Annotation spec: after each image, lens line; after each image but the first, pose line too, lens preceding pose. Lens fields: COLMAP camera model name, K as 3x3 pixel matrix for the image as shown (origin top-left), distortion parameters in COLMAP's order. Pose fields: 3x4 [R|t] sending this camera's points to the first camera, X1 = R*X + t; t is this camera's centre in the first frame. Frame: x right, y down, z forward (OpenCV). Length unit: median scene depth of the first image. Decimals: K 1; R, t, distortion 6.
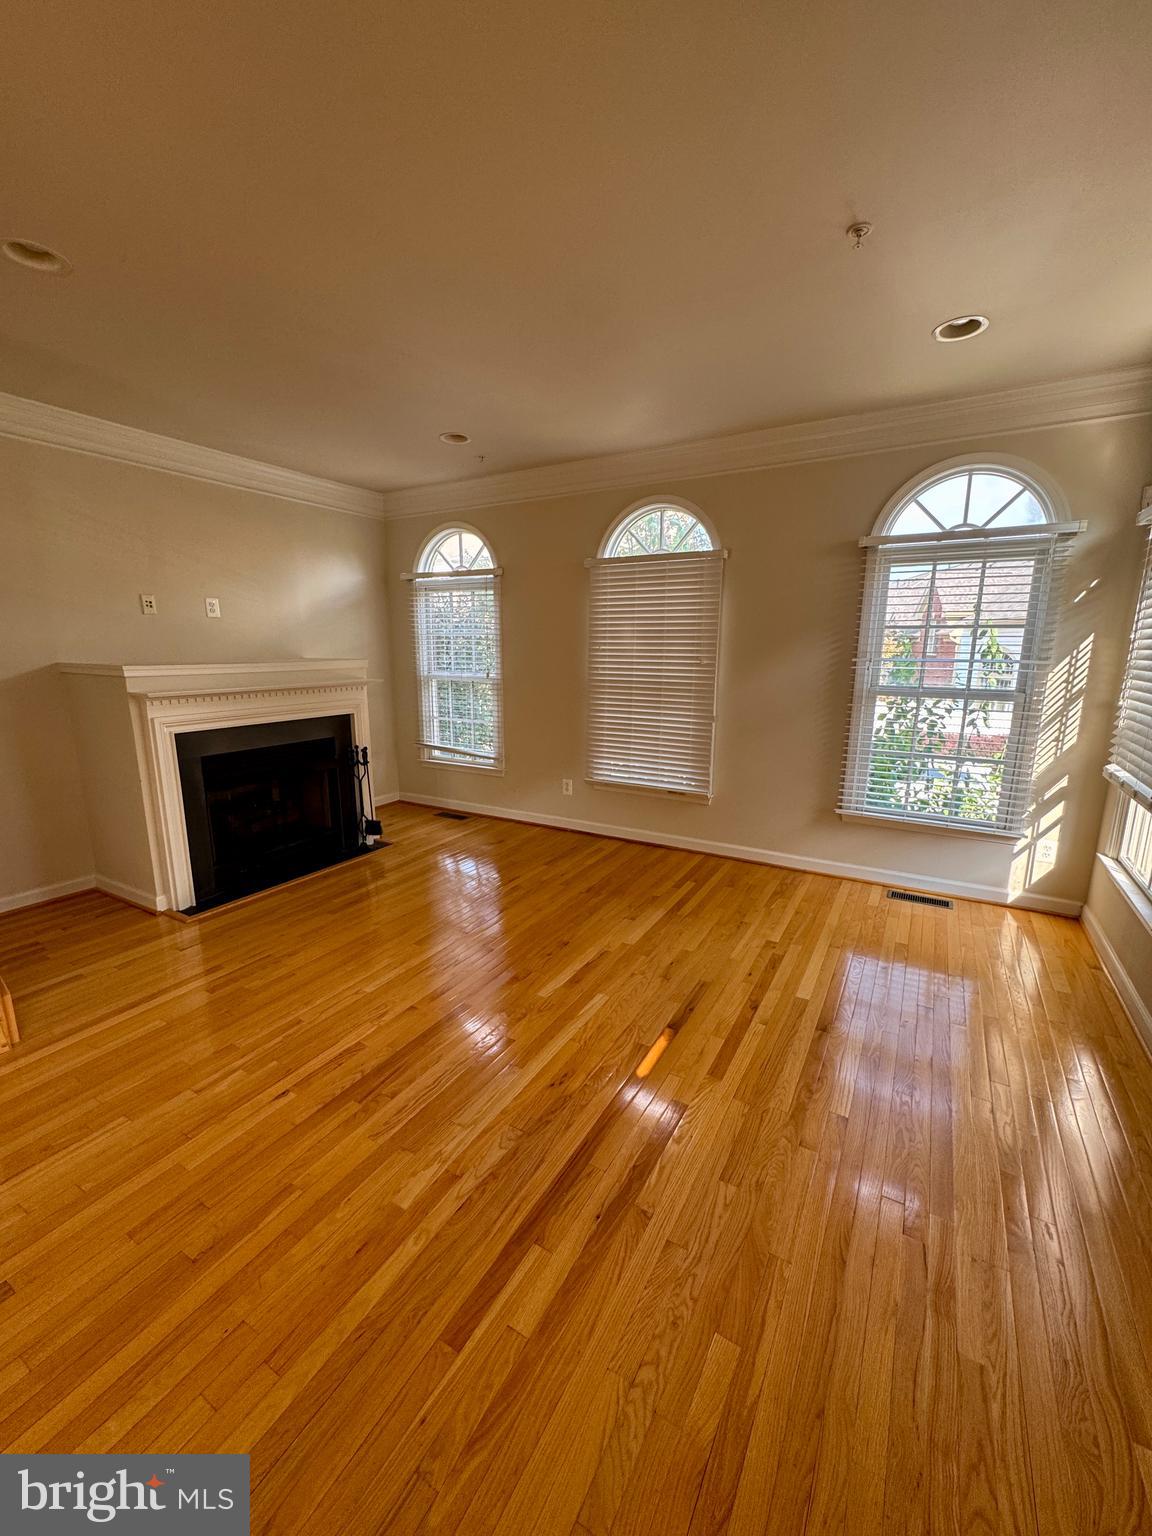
lens RADIAL K [[612.8, 0, 573.8], [0, 612.8, 768.7], [0, 0, 1]] dist [-0.001679, 0.000530]
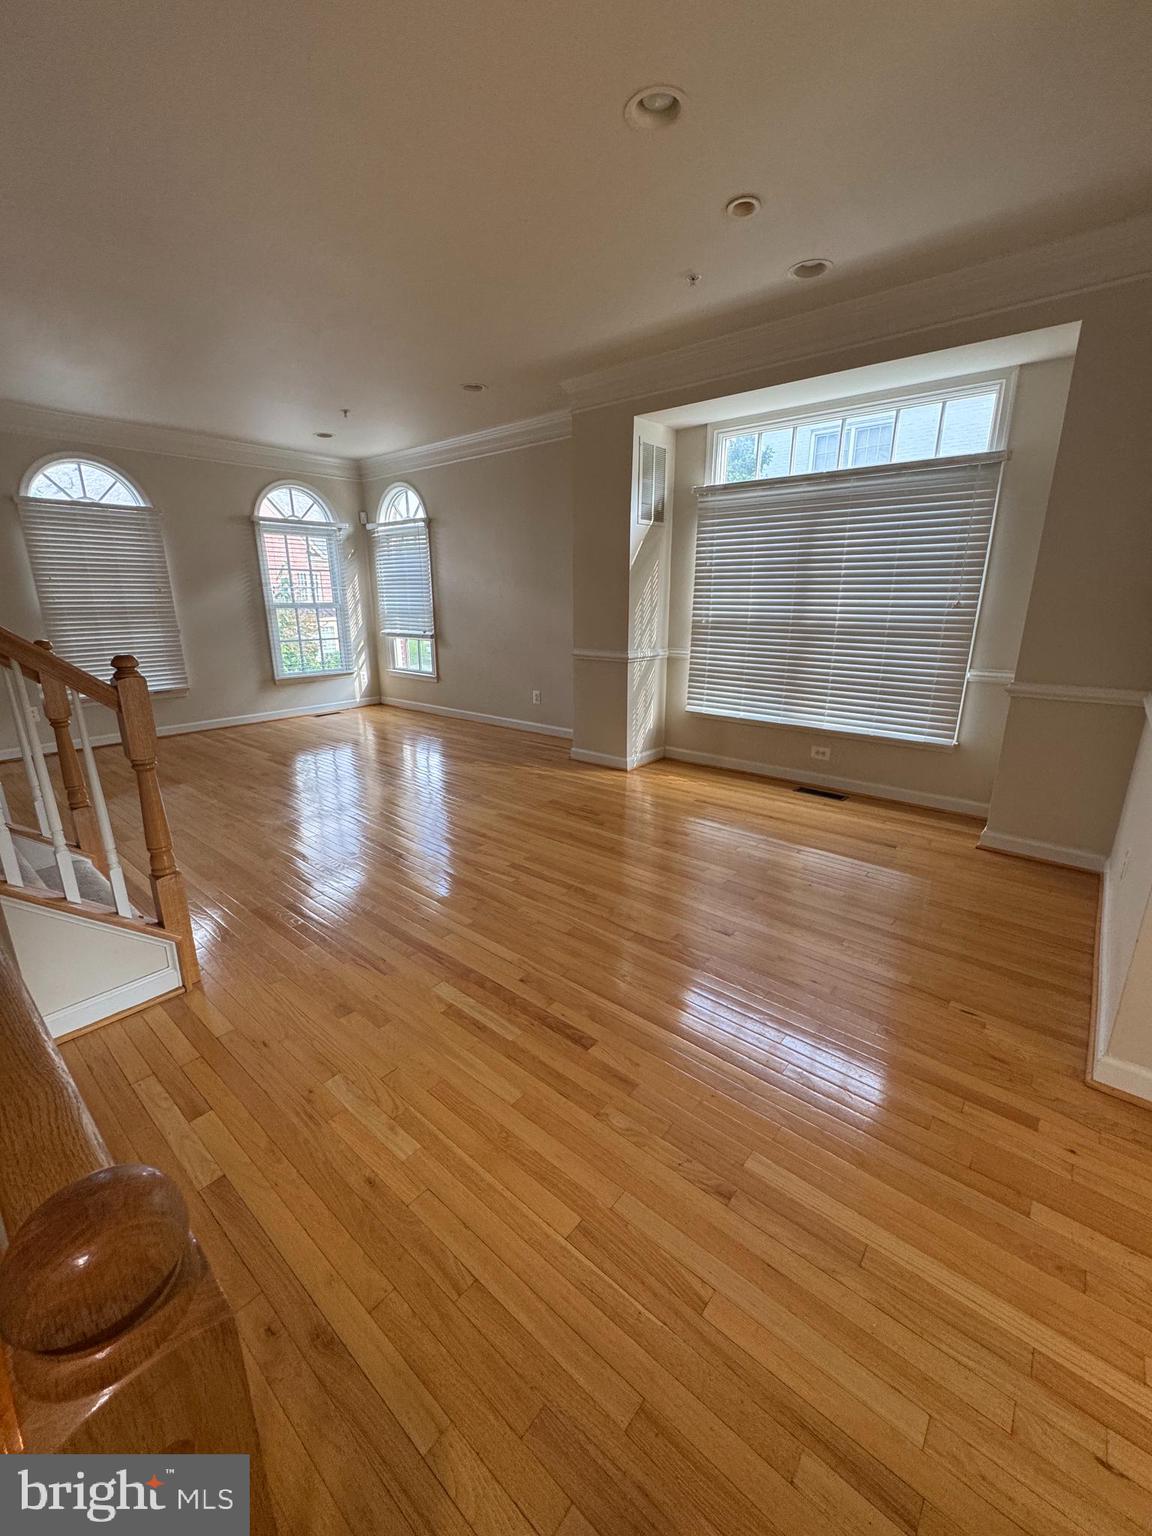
lens RADIAL K [[612.8, 0, 578.3], [0, 612.8, 771.7], [0, 0, 1]] dist [-0.001679, 0.000530]
pose [[0.164298, -0.281189, 0.945483, -1.295212], [0.204482, 0.947397, 0.246225, 0.078404], [-0.964984, 0.152880, 0.213154, -0.166183]]
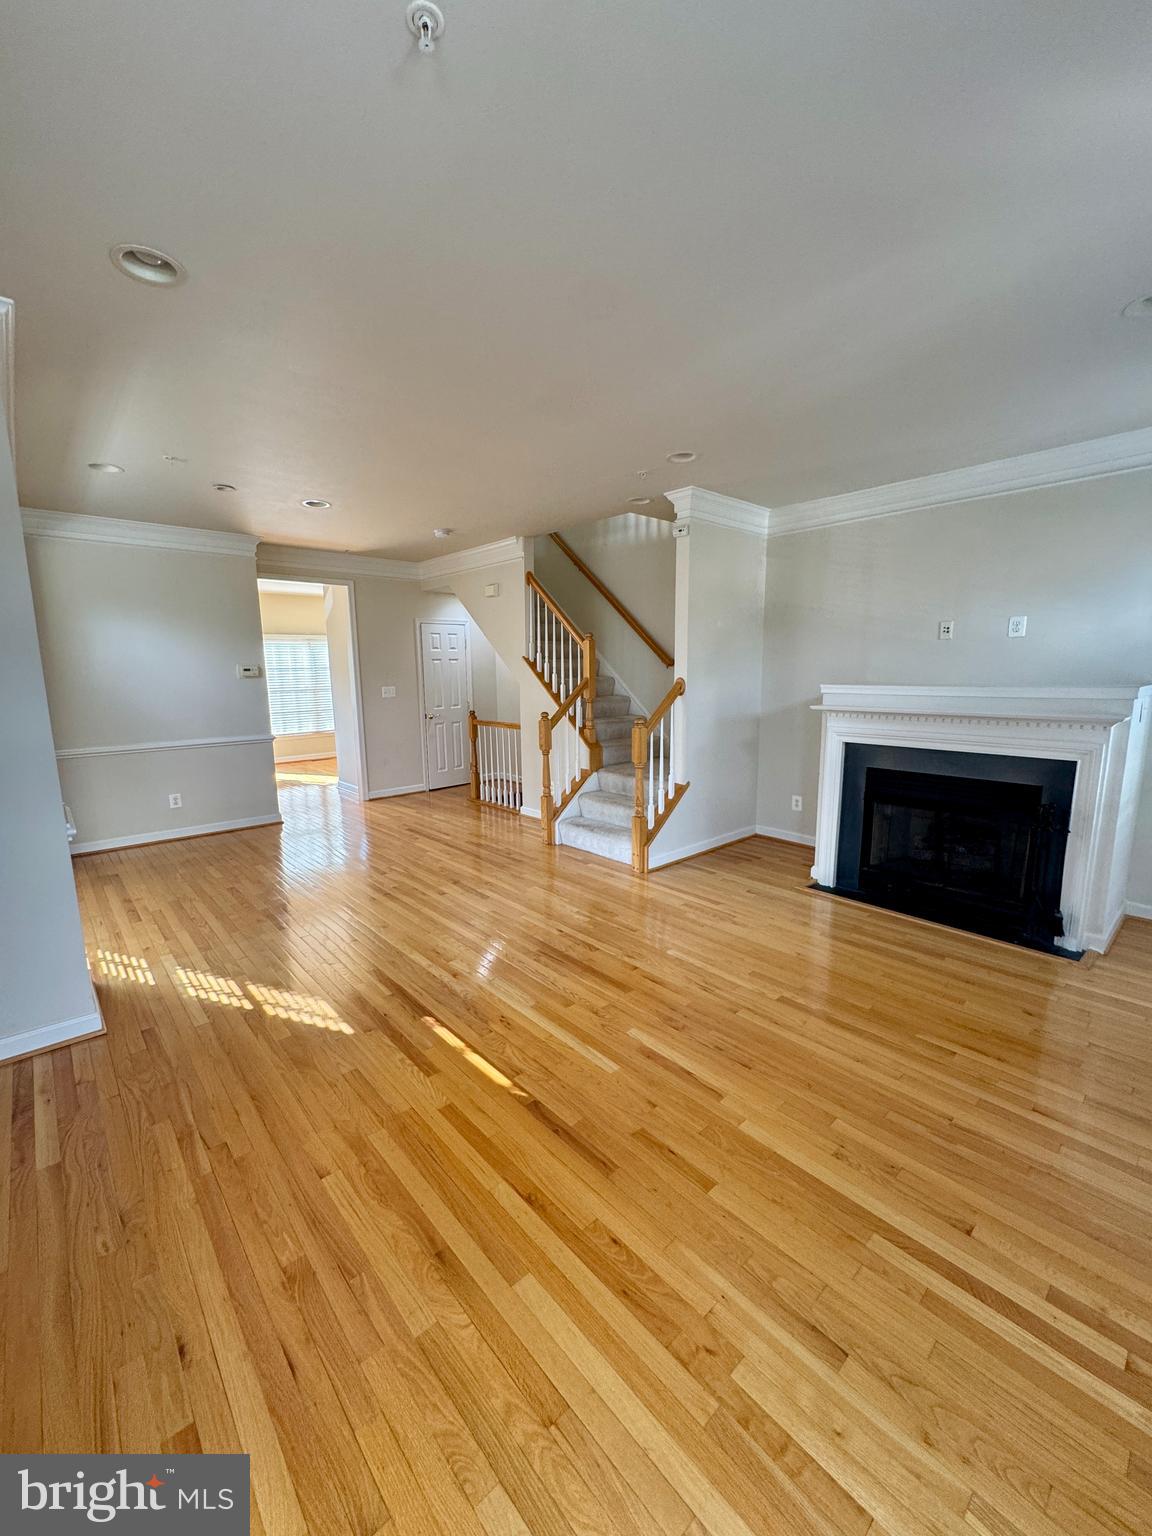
lens RADIAL K [[612.8, 0, 585.0], [0, 612.8, 775.6], [0, 0, 1]] dist [-0.001679, 0.000530]
pose [[-0.296363, 0.163916, -0.940904, 0.659563], [-0.179634, 0.958013, 0.223477, -0.177512], [0.938030, 0.235249, -0.254475, 0.878051]]
